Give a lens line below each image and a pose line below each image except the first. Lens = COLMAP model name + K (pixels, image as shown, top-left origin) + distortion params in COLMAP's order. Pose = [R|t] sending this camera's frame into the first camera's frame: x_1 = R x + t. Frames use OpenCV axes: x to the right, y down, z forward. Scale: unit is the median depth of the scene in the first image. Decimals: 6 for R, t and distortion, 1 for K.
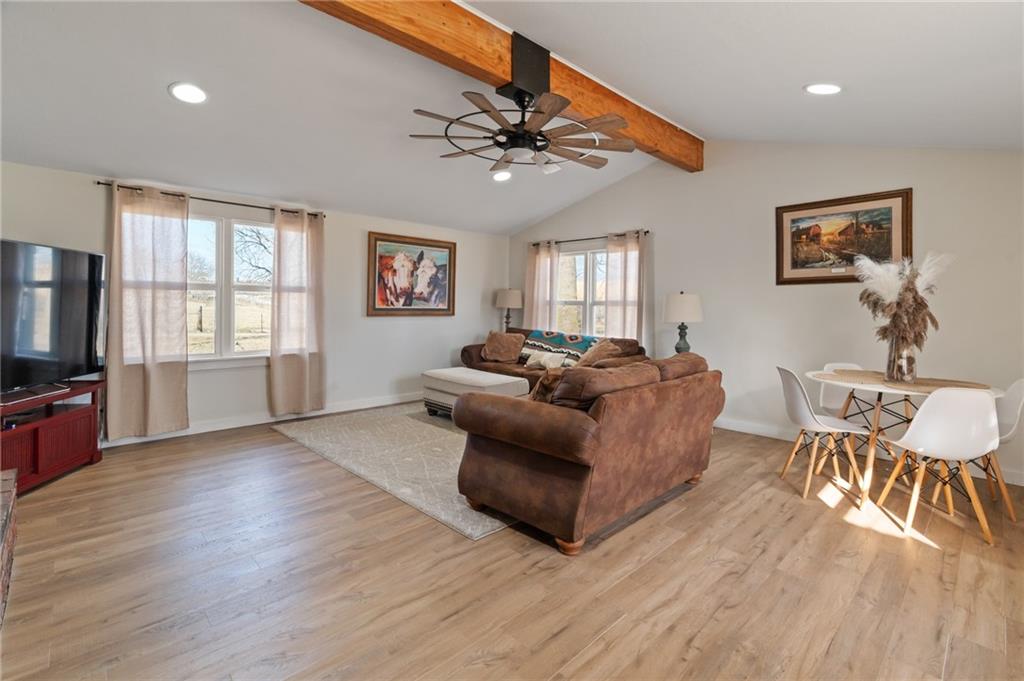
lens RADIAL K [[474.6, 0, 500.9], [0, 474.6, 310.7], [0, 0, 1]] dist [-0.006144, 0.002047]
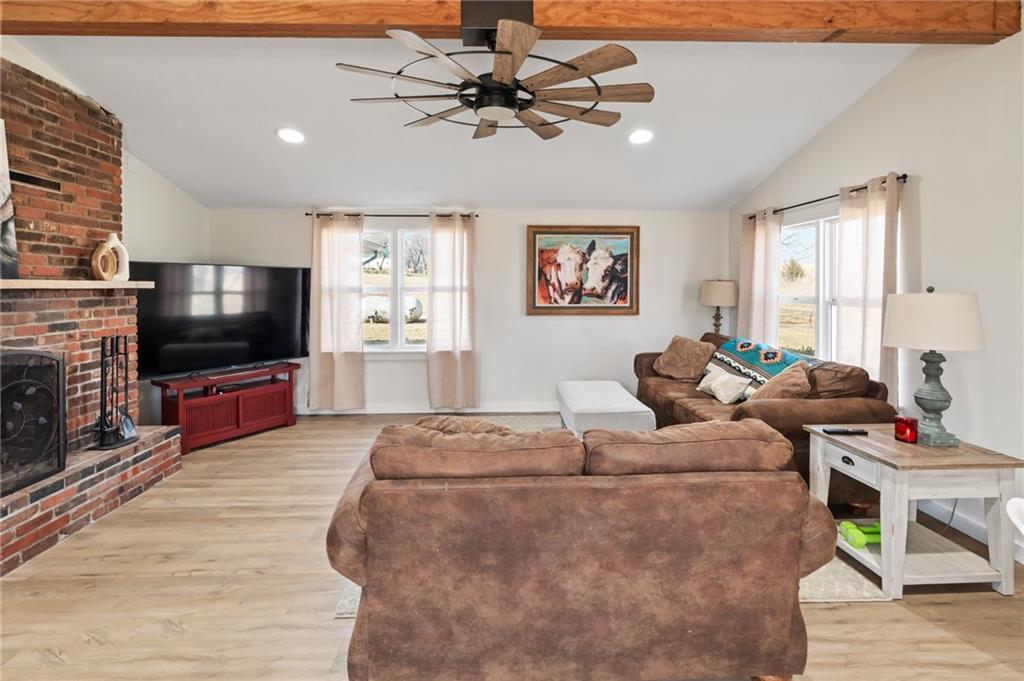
lens RADIAL K [[474.6, 0, 508.4], [0, 474.6, 292.2], [0, 0, 1]] dist [-0.006144, 0.002047]
pose [[0.746153, -0.006997, -0.665737, 0.308581], [0.004638, 0.999975, -0.005311, -0.027920], [0.665758, 0.000875, 0.746167, 0.259250]]
